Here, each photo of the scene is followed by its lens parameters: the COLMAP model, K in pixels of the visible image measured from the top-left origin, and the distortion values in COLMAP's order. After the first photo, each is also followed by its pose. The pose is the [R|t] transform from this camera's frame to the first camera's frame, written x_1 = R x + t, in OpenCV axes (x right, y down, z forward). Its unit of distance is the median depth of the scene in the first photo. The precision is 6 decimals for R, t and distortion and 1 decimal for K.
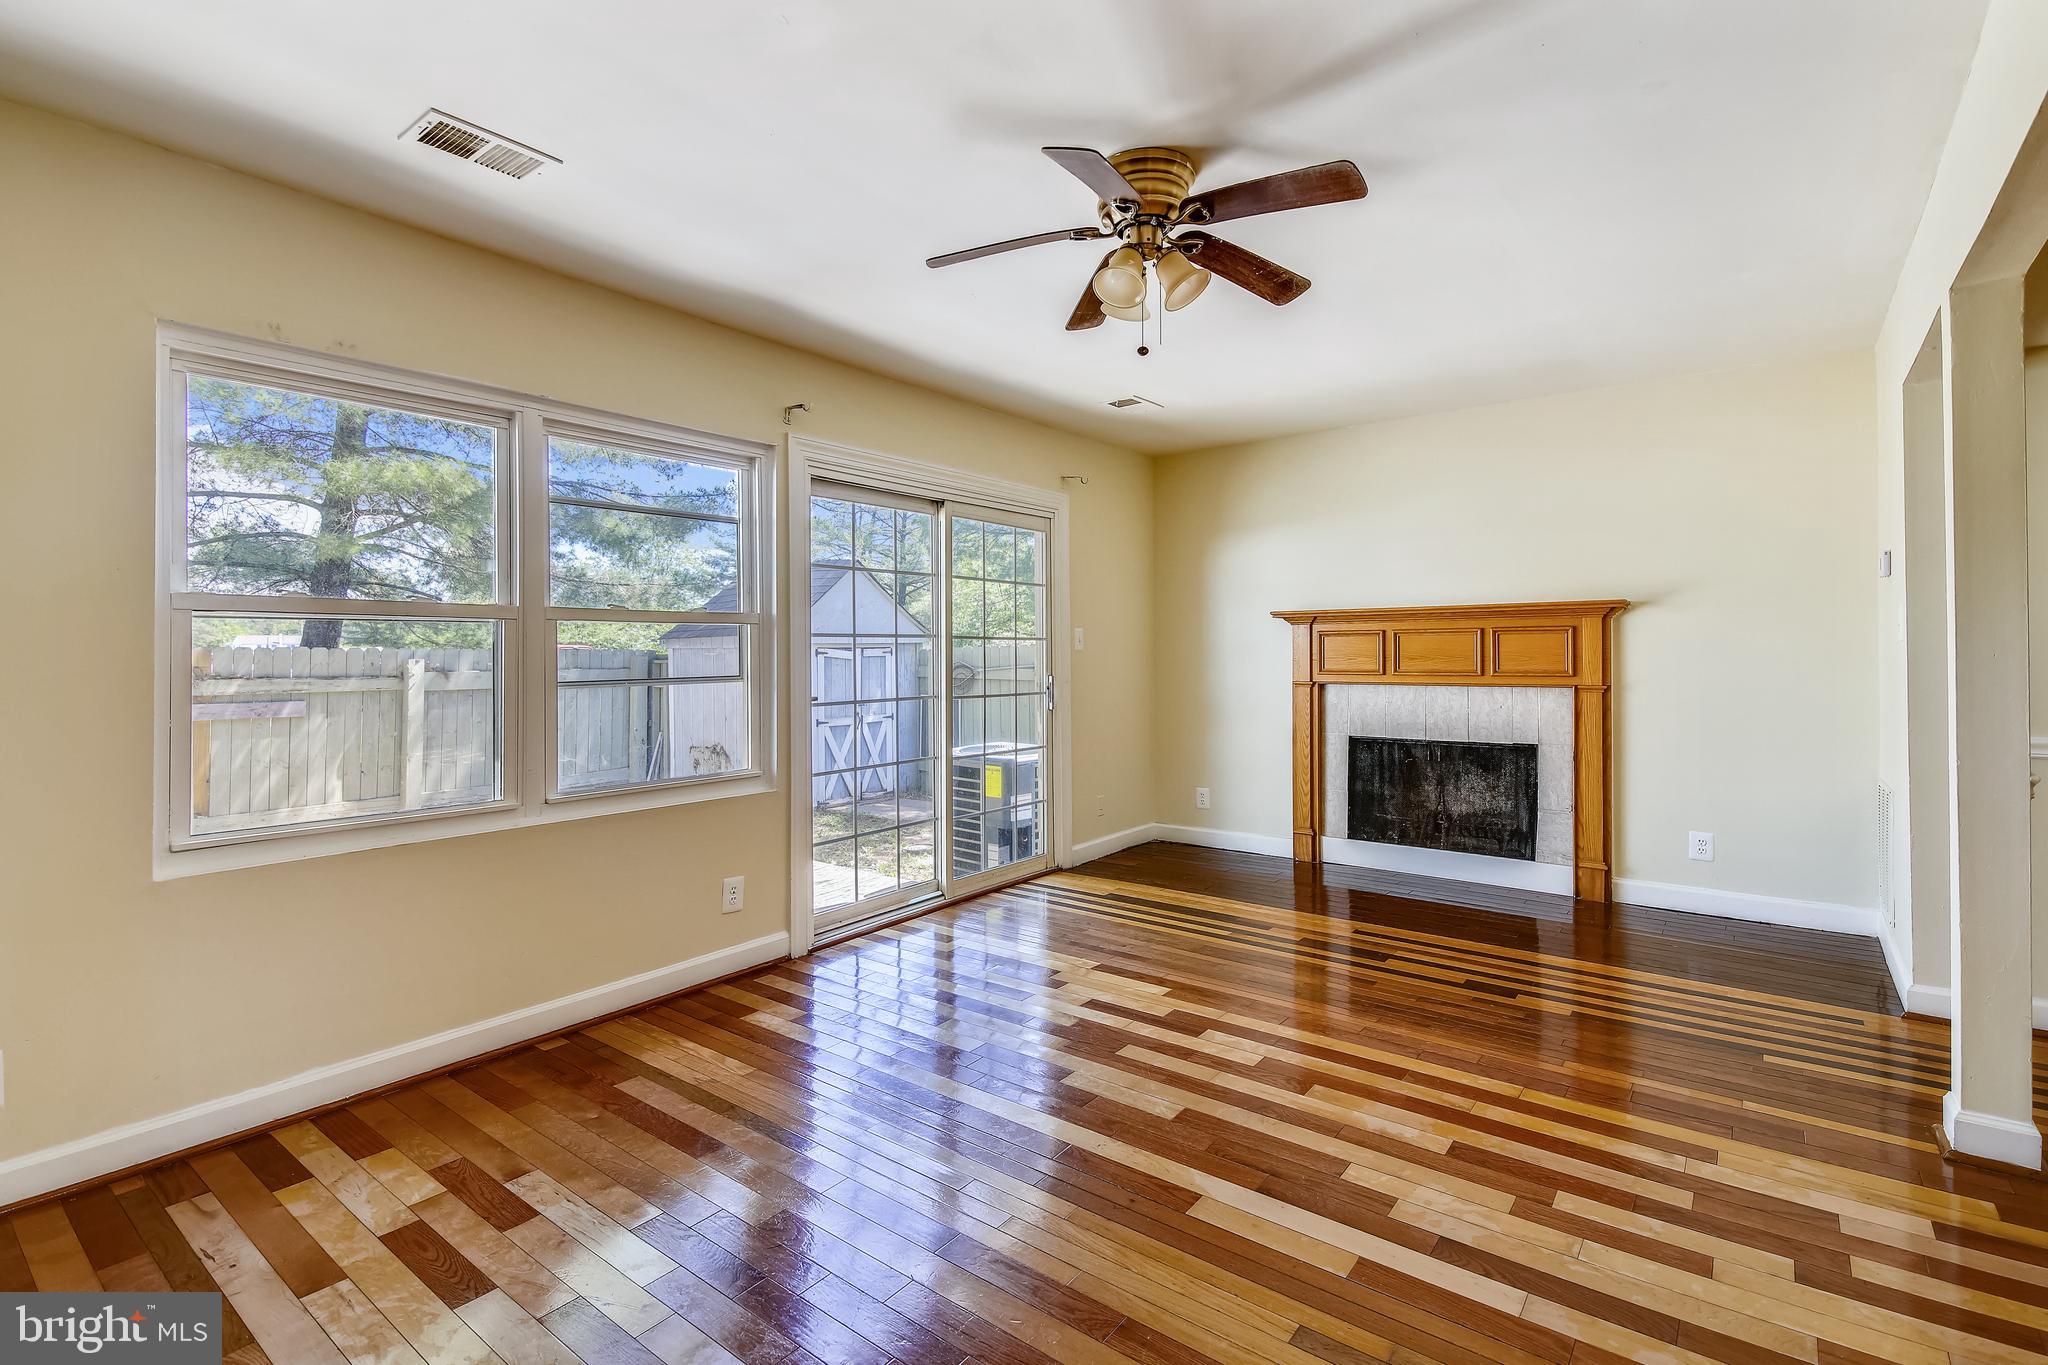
lens RADIAL K [[967.5, 0, 1000.5], [0, 967.5, 647.7], [0, 0, 1]] dist [0.038099, -0.020745]
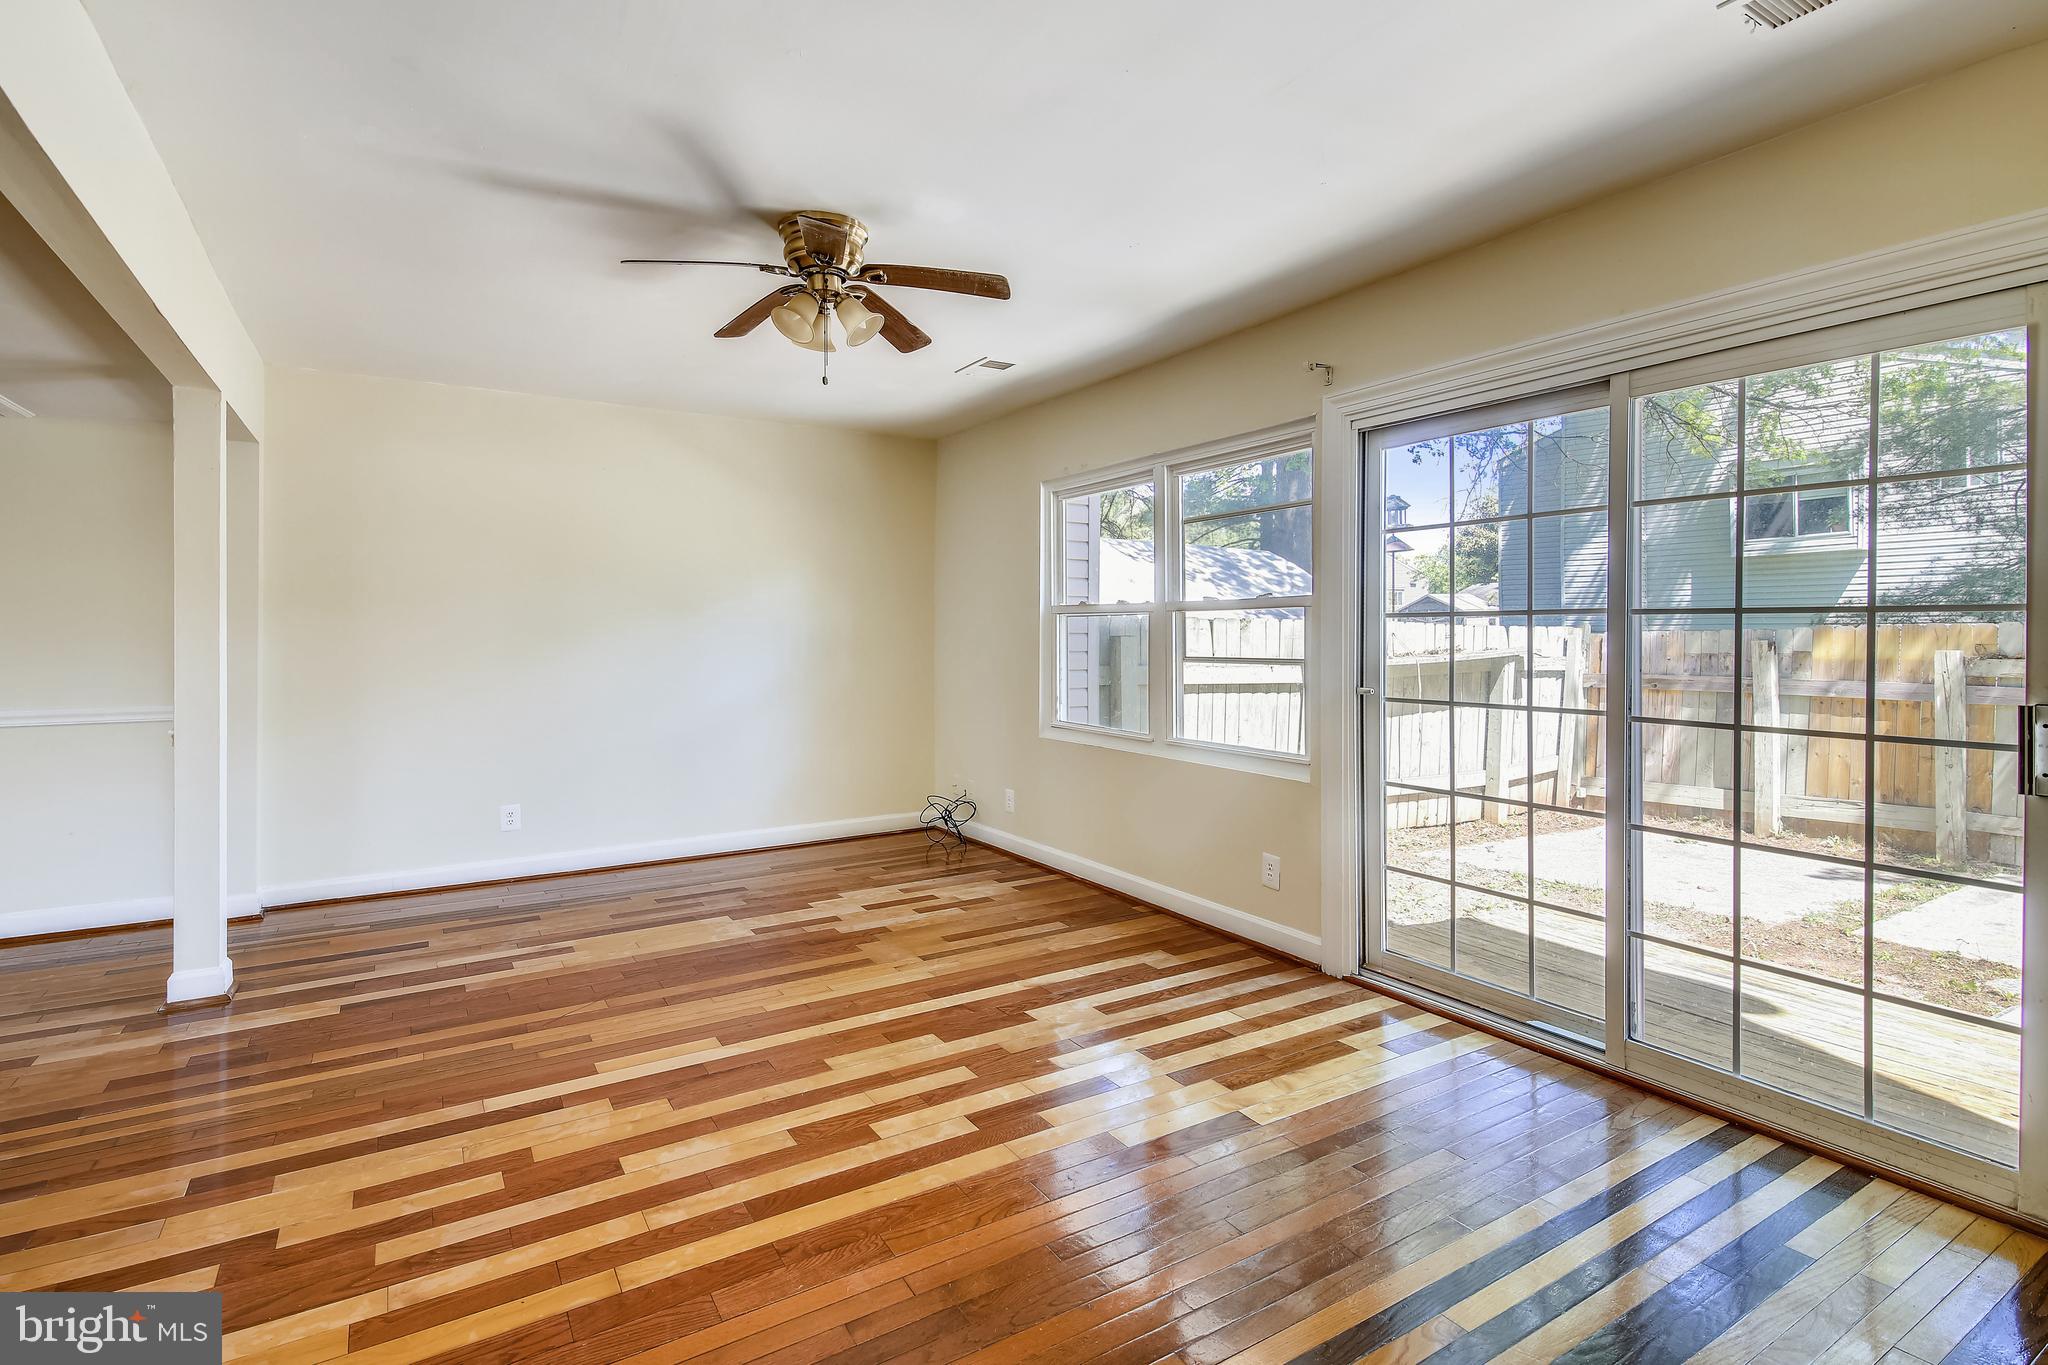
lens RADIAL K [[967.5, 0, 1000.5], [0, 967.5, 647.7], [0, 0, 1]] dist [0.038099, -0.020745]
pose [[-0.349663, 0.022450, -0.936607, 0.621037], [0.007101, 0.999748, 0.021313, -0.006108], [0.936849, 0.000802, -0.349734, 0.861609]]
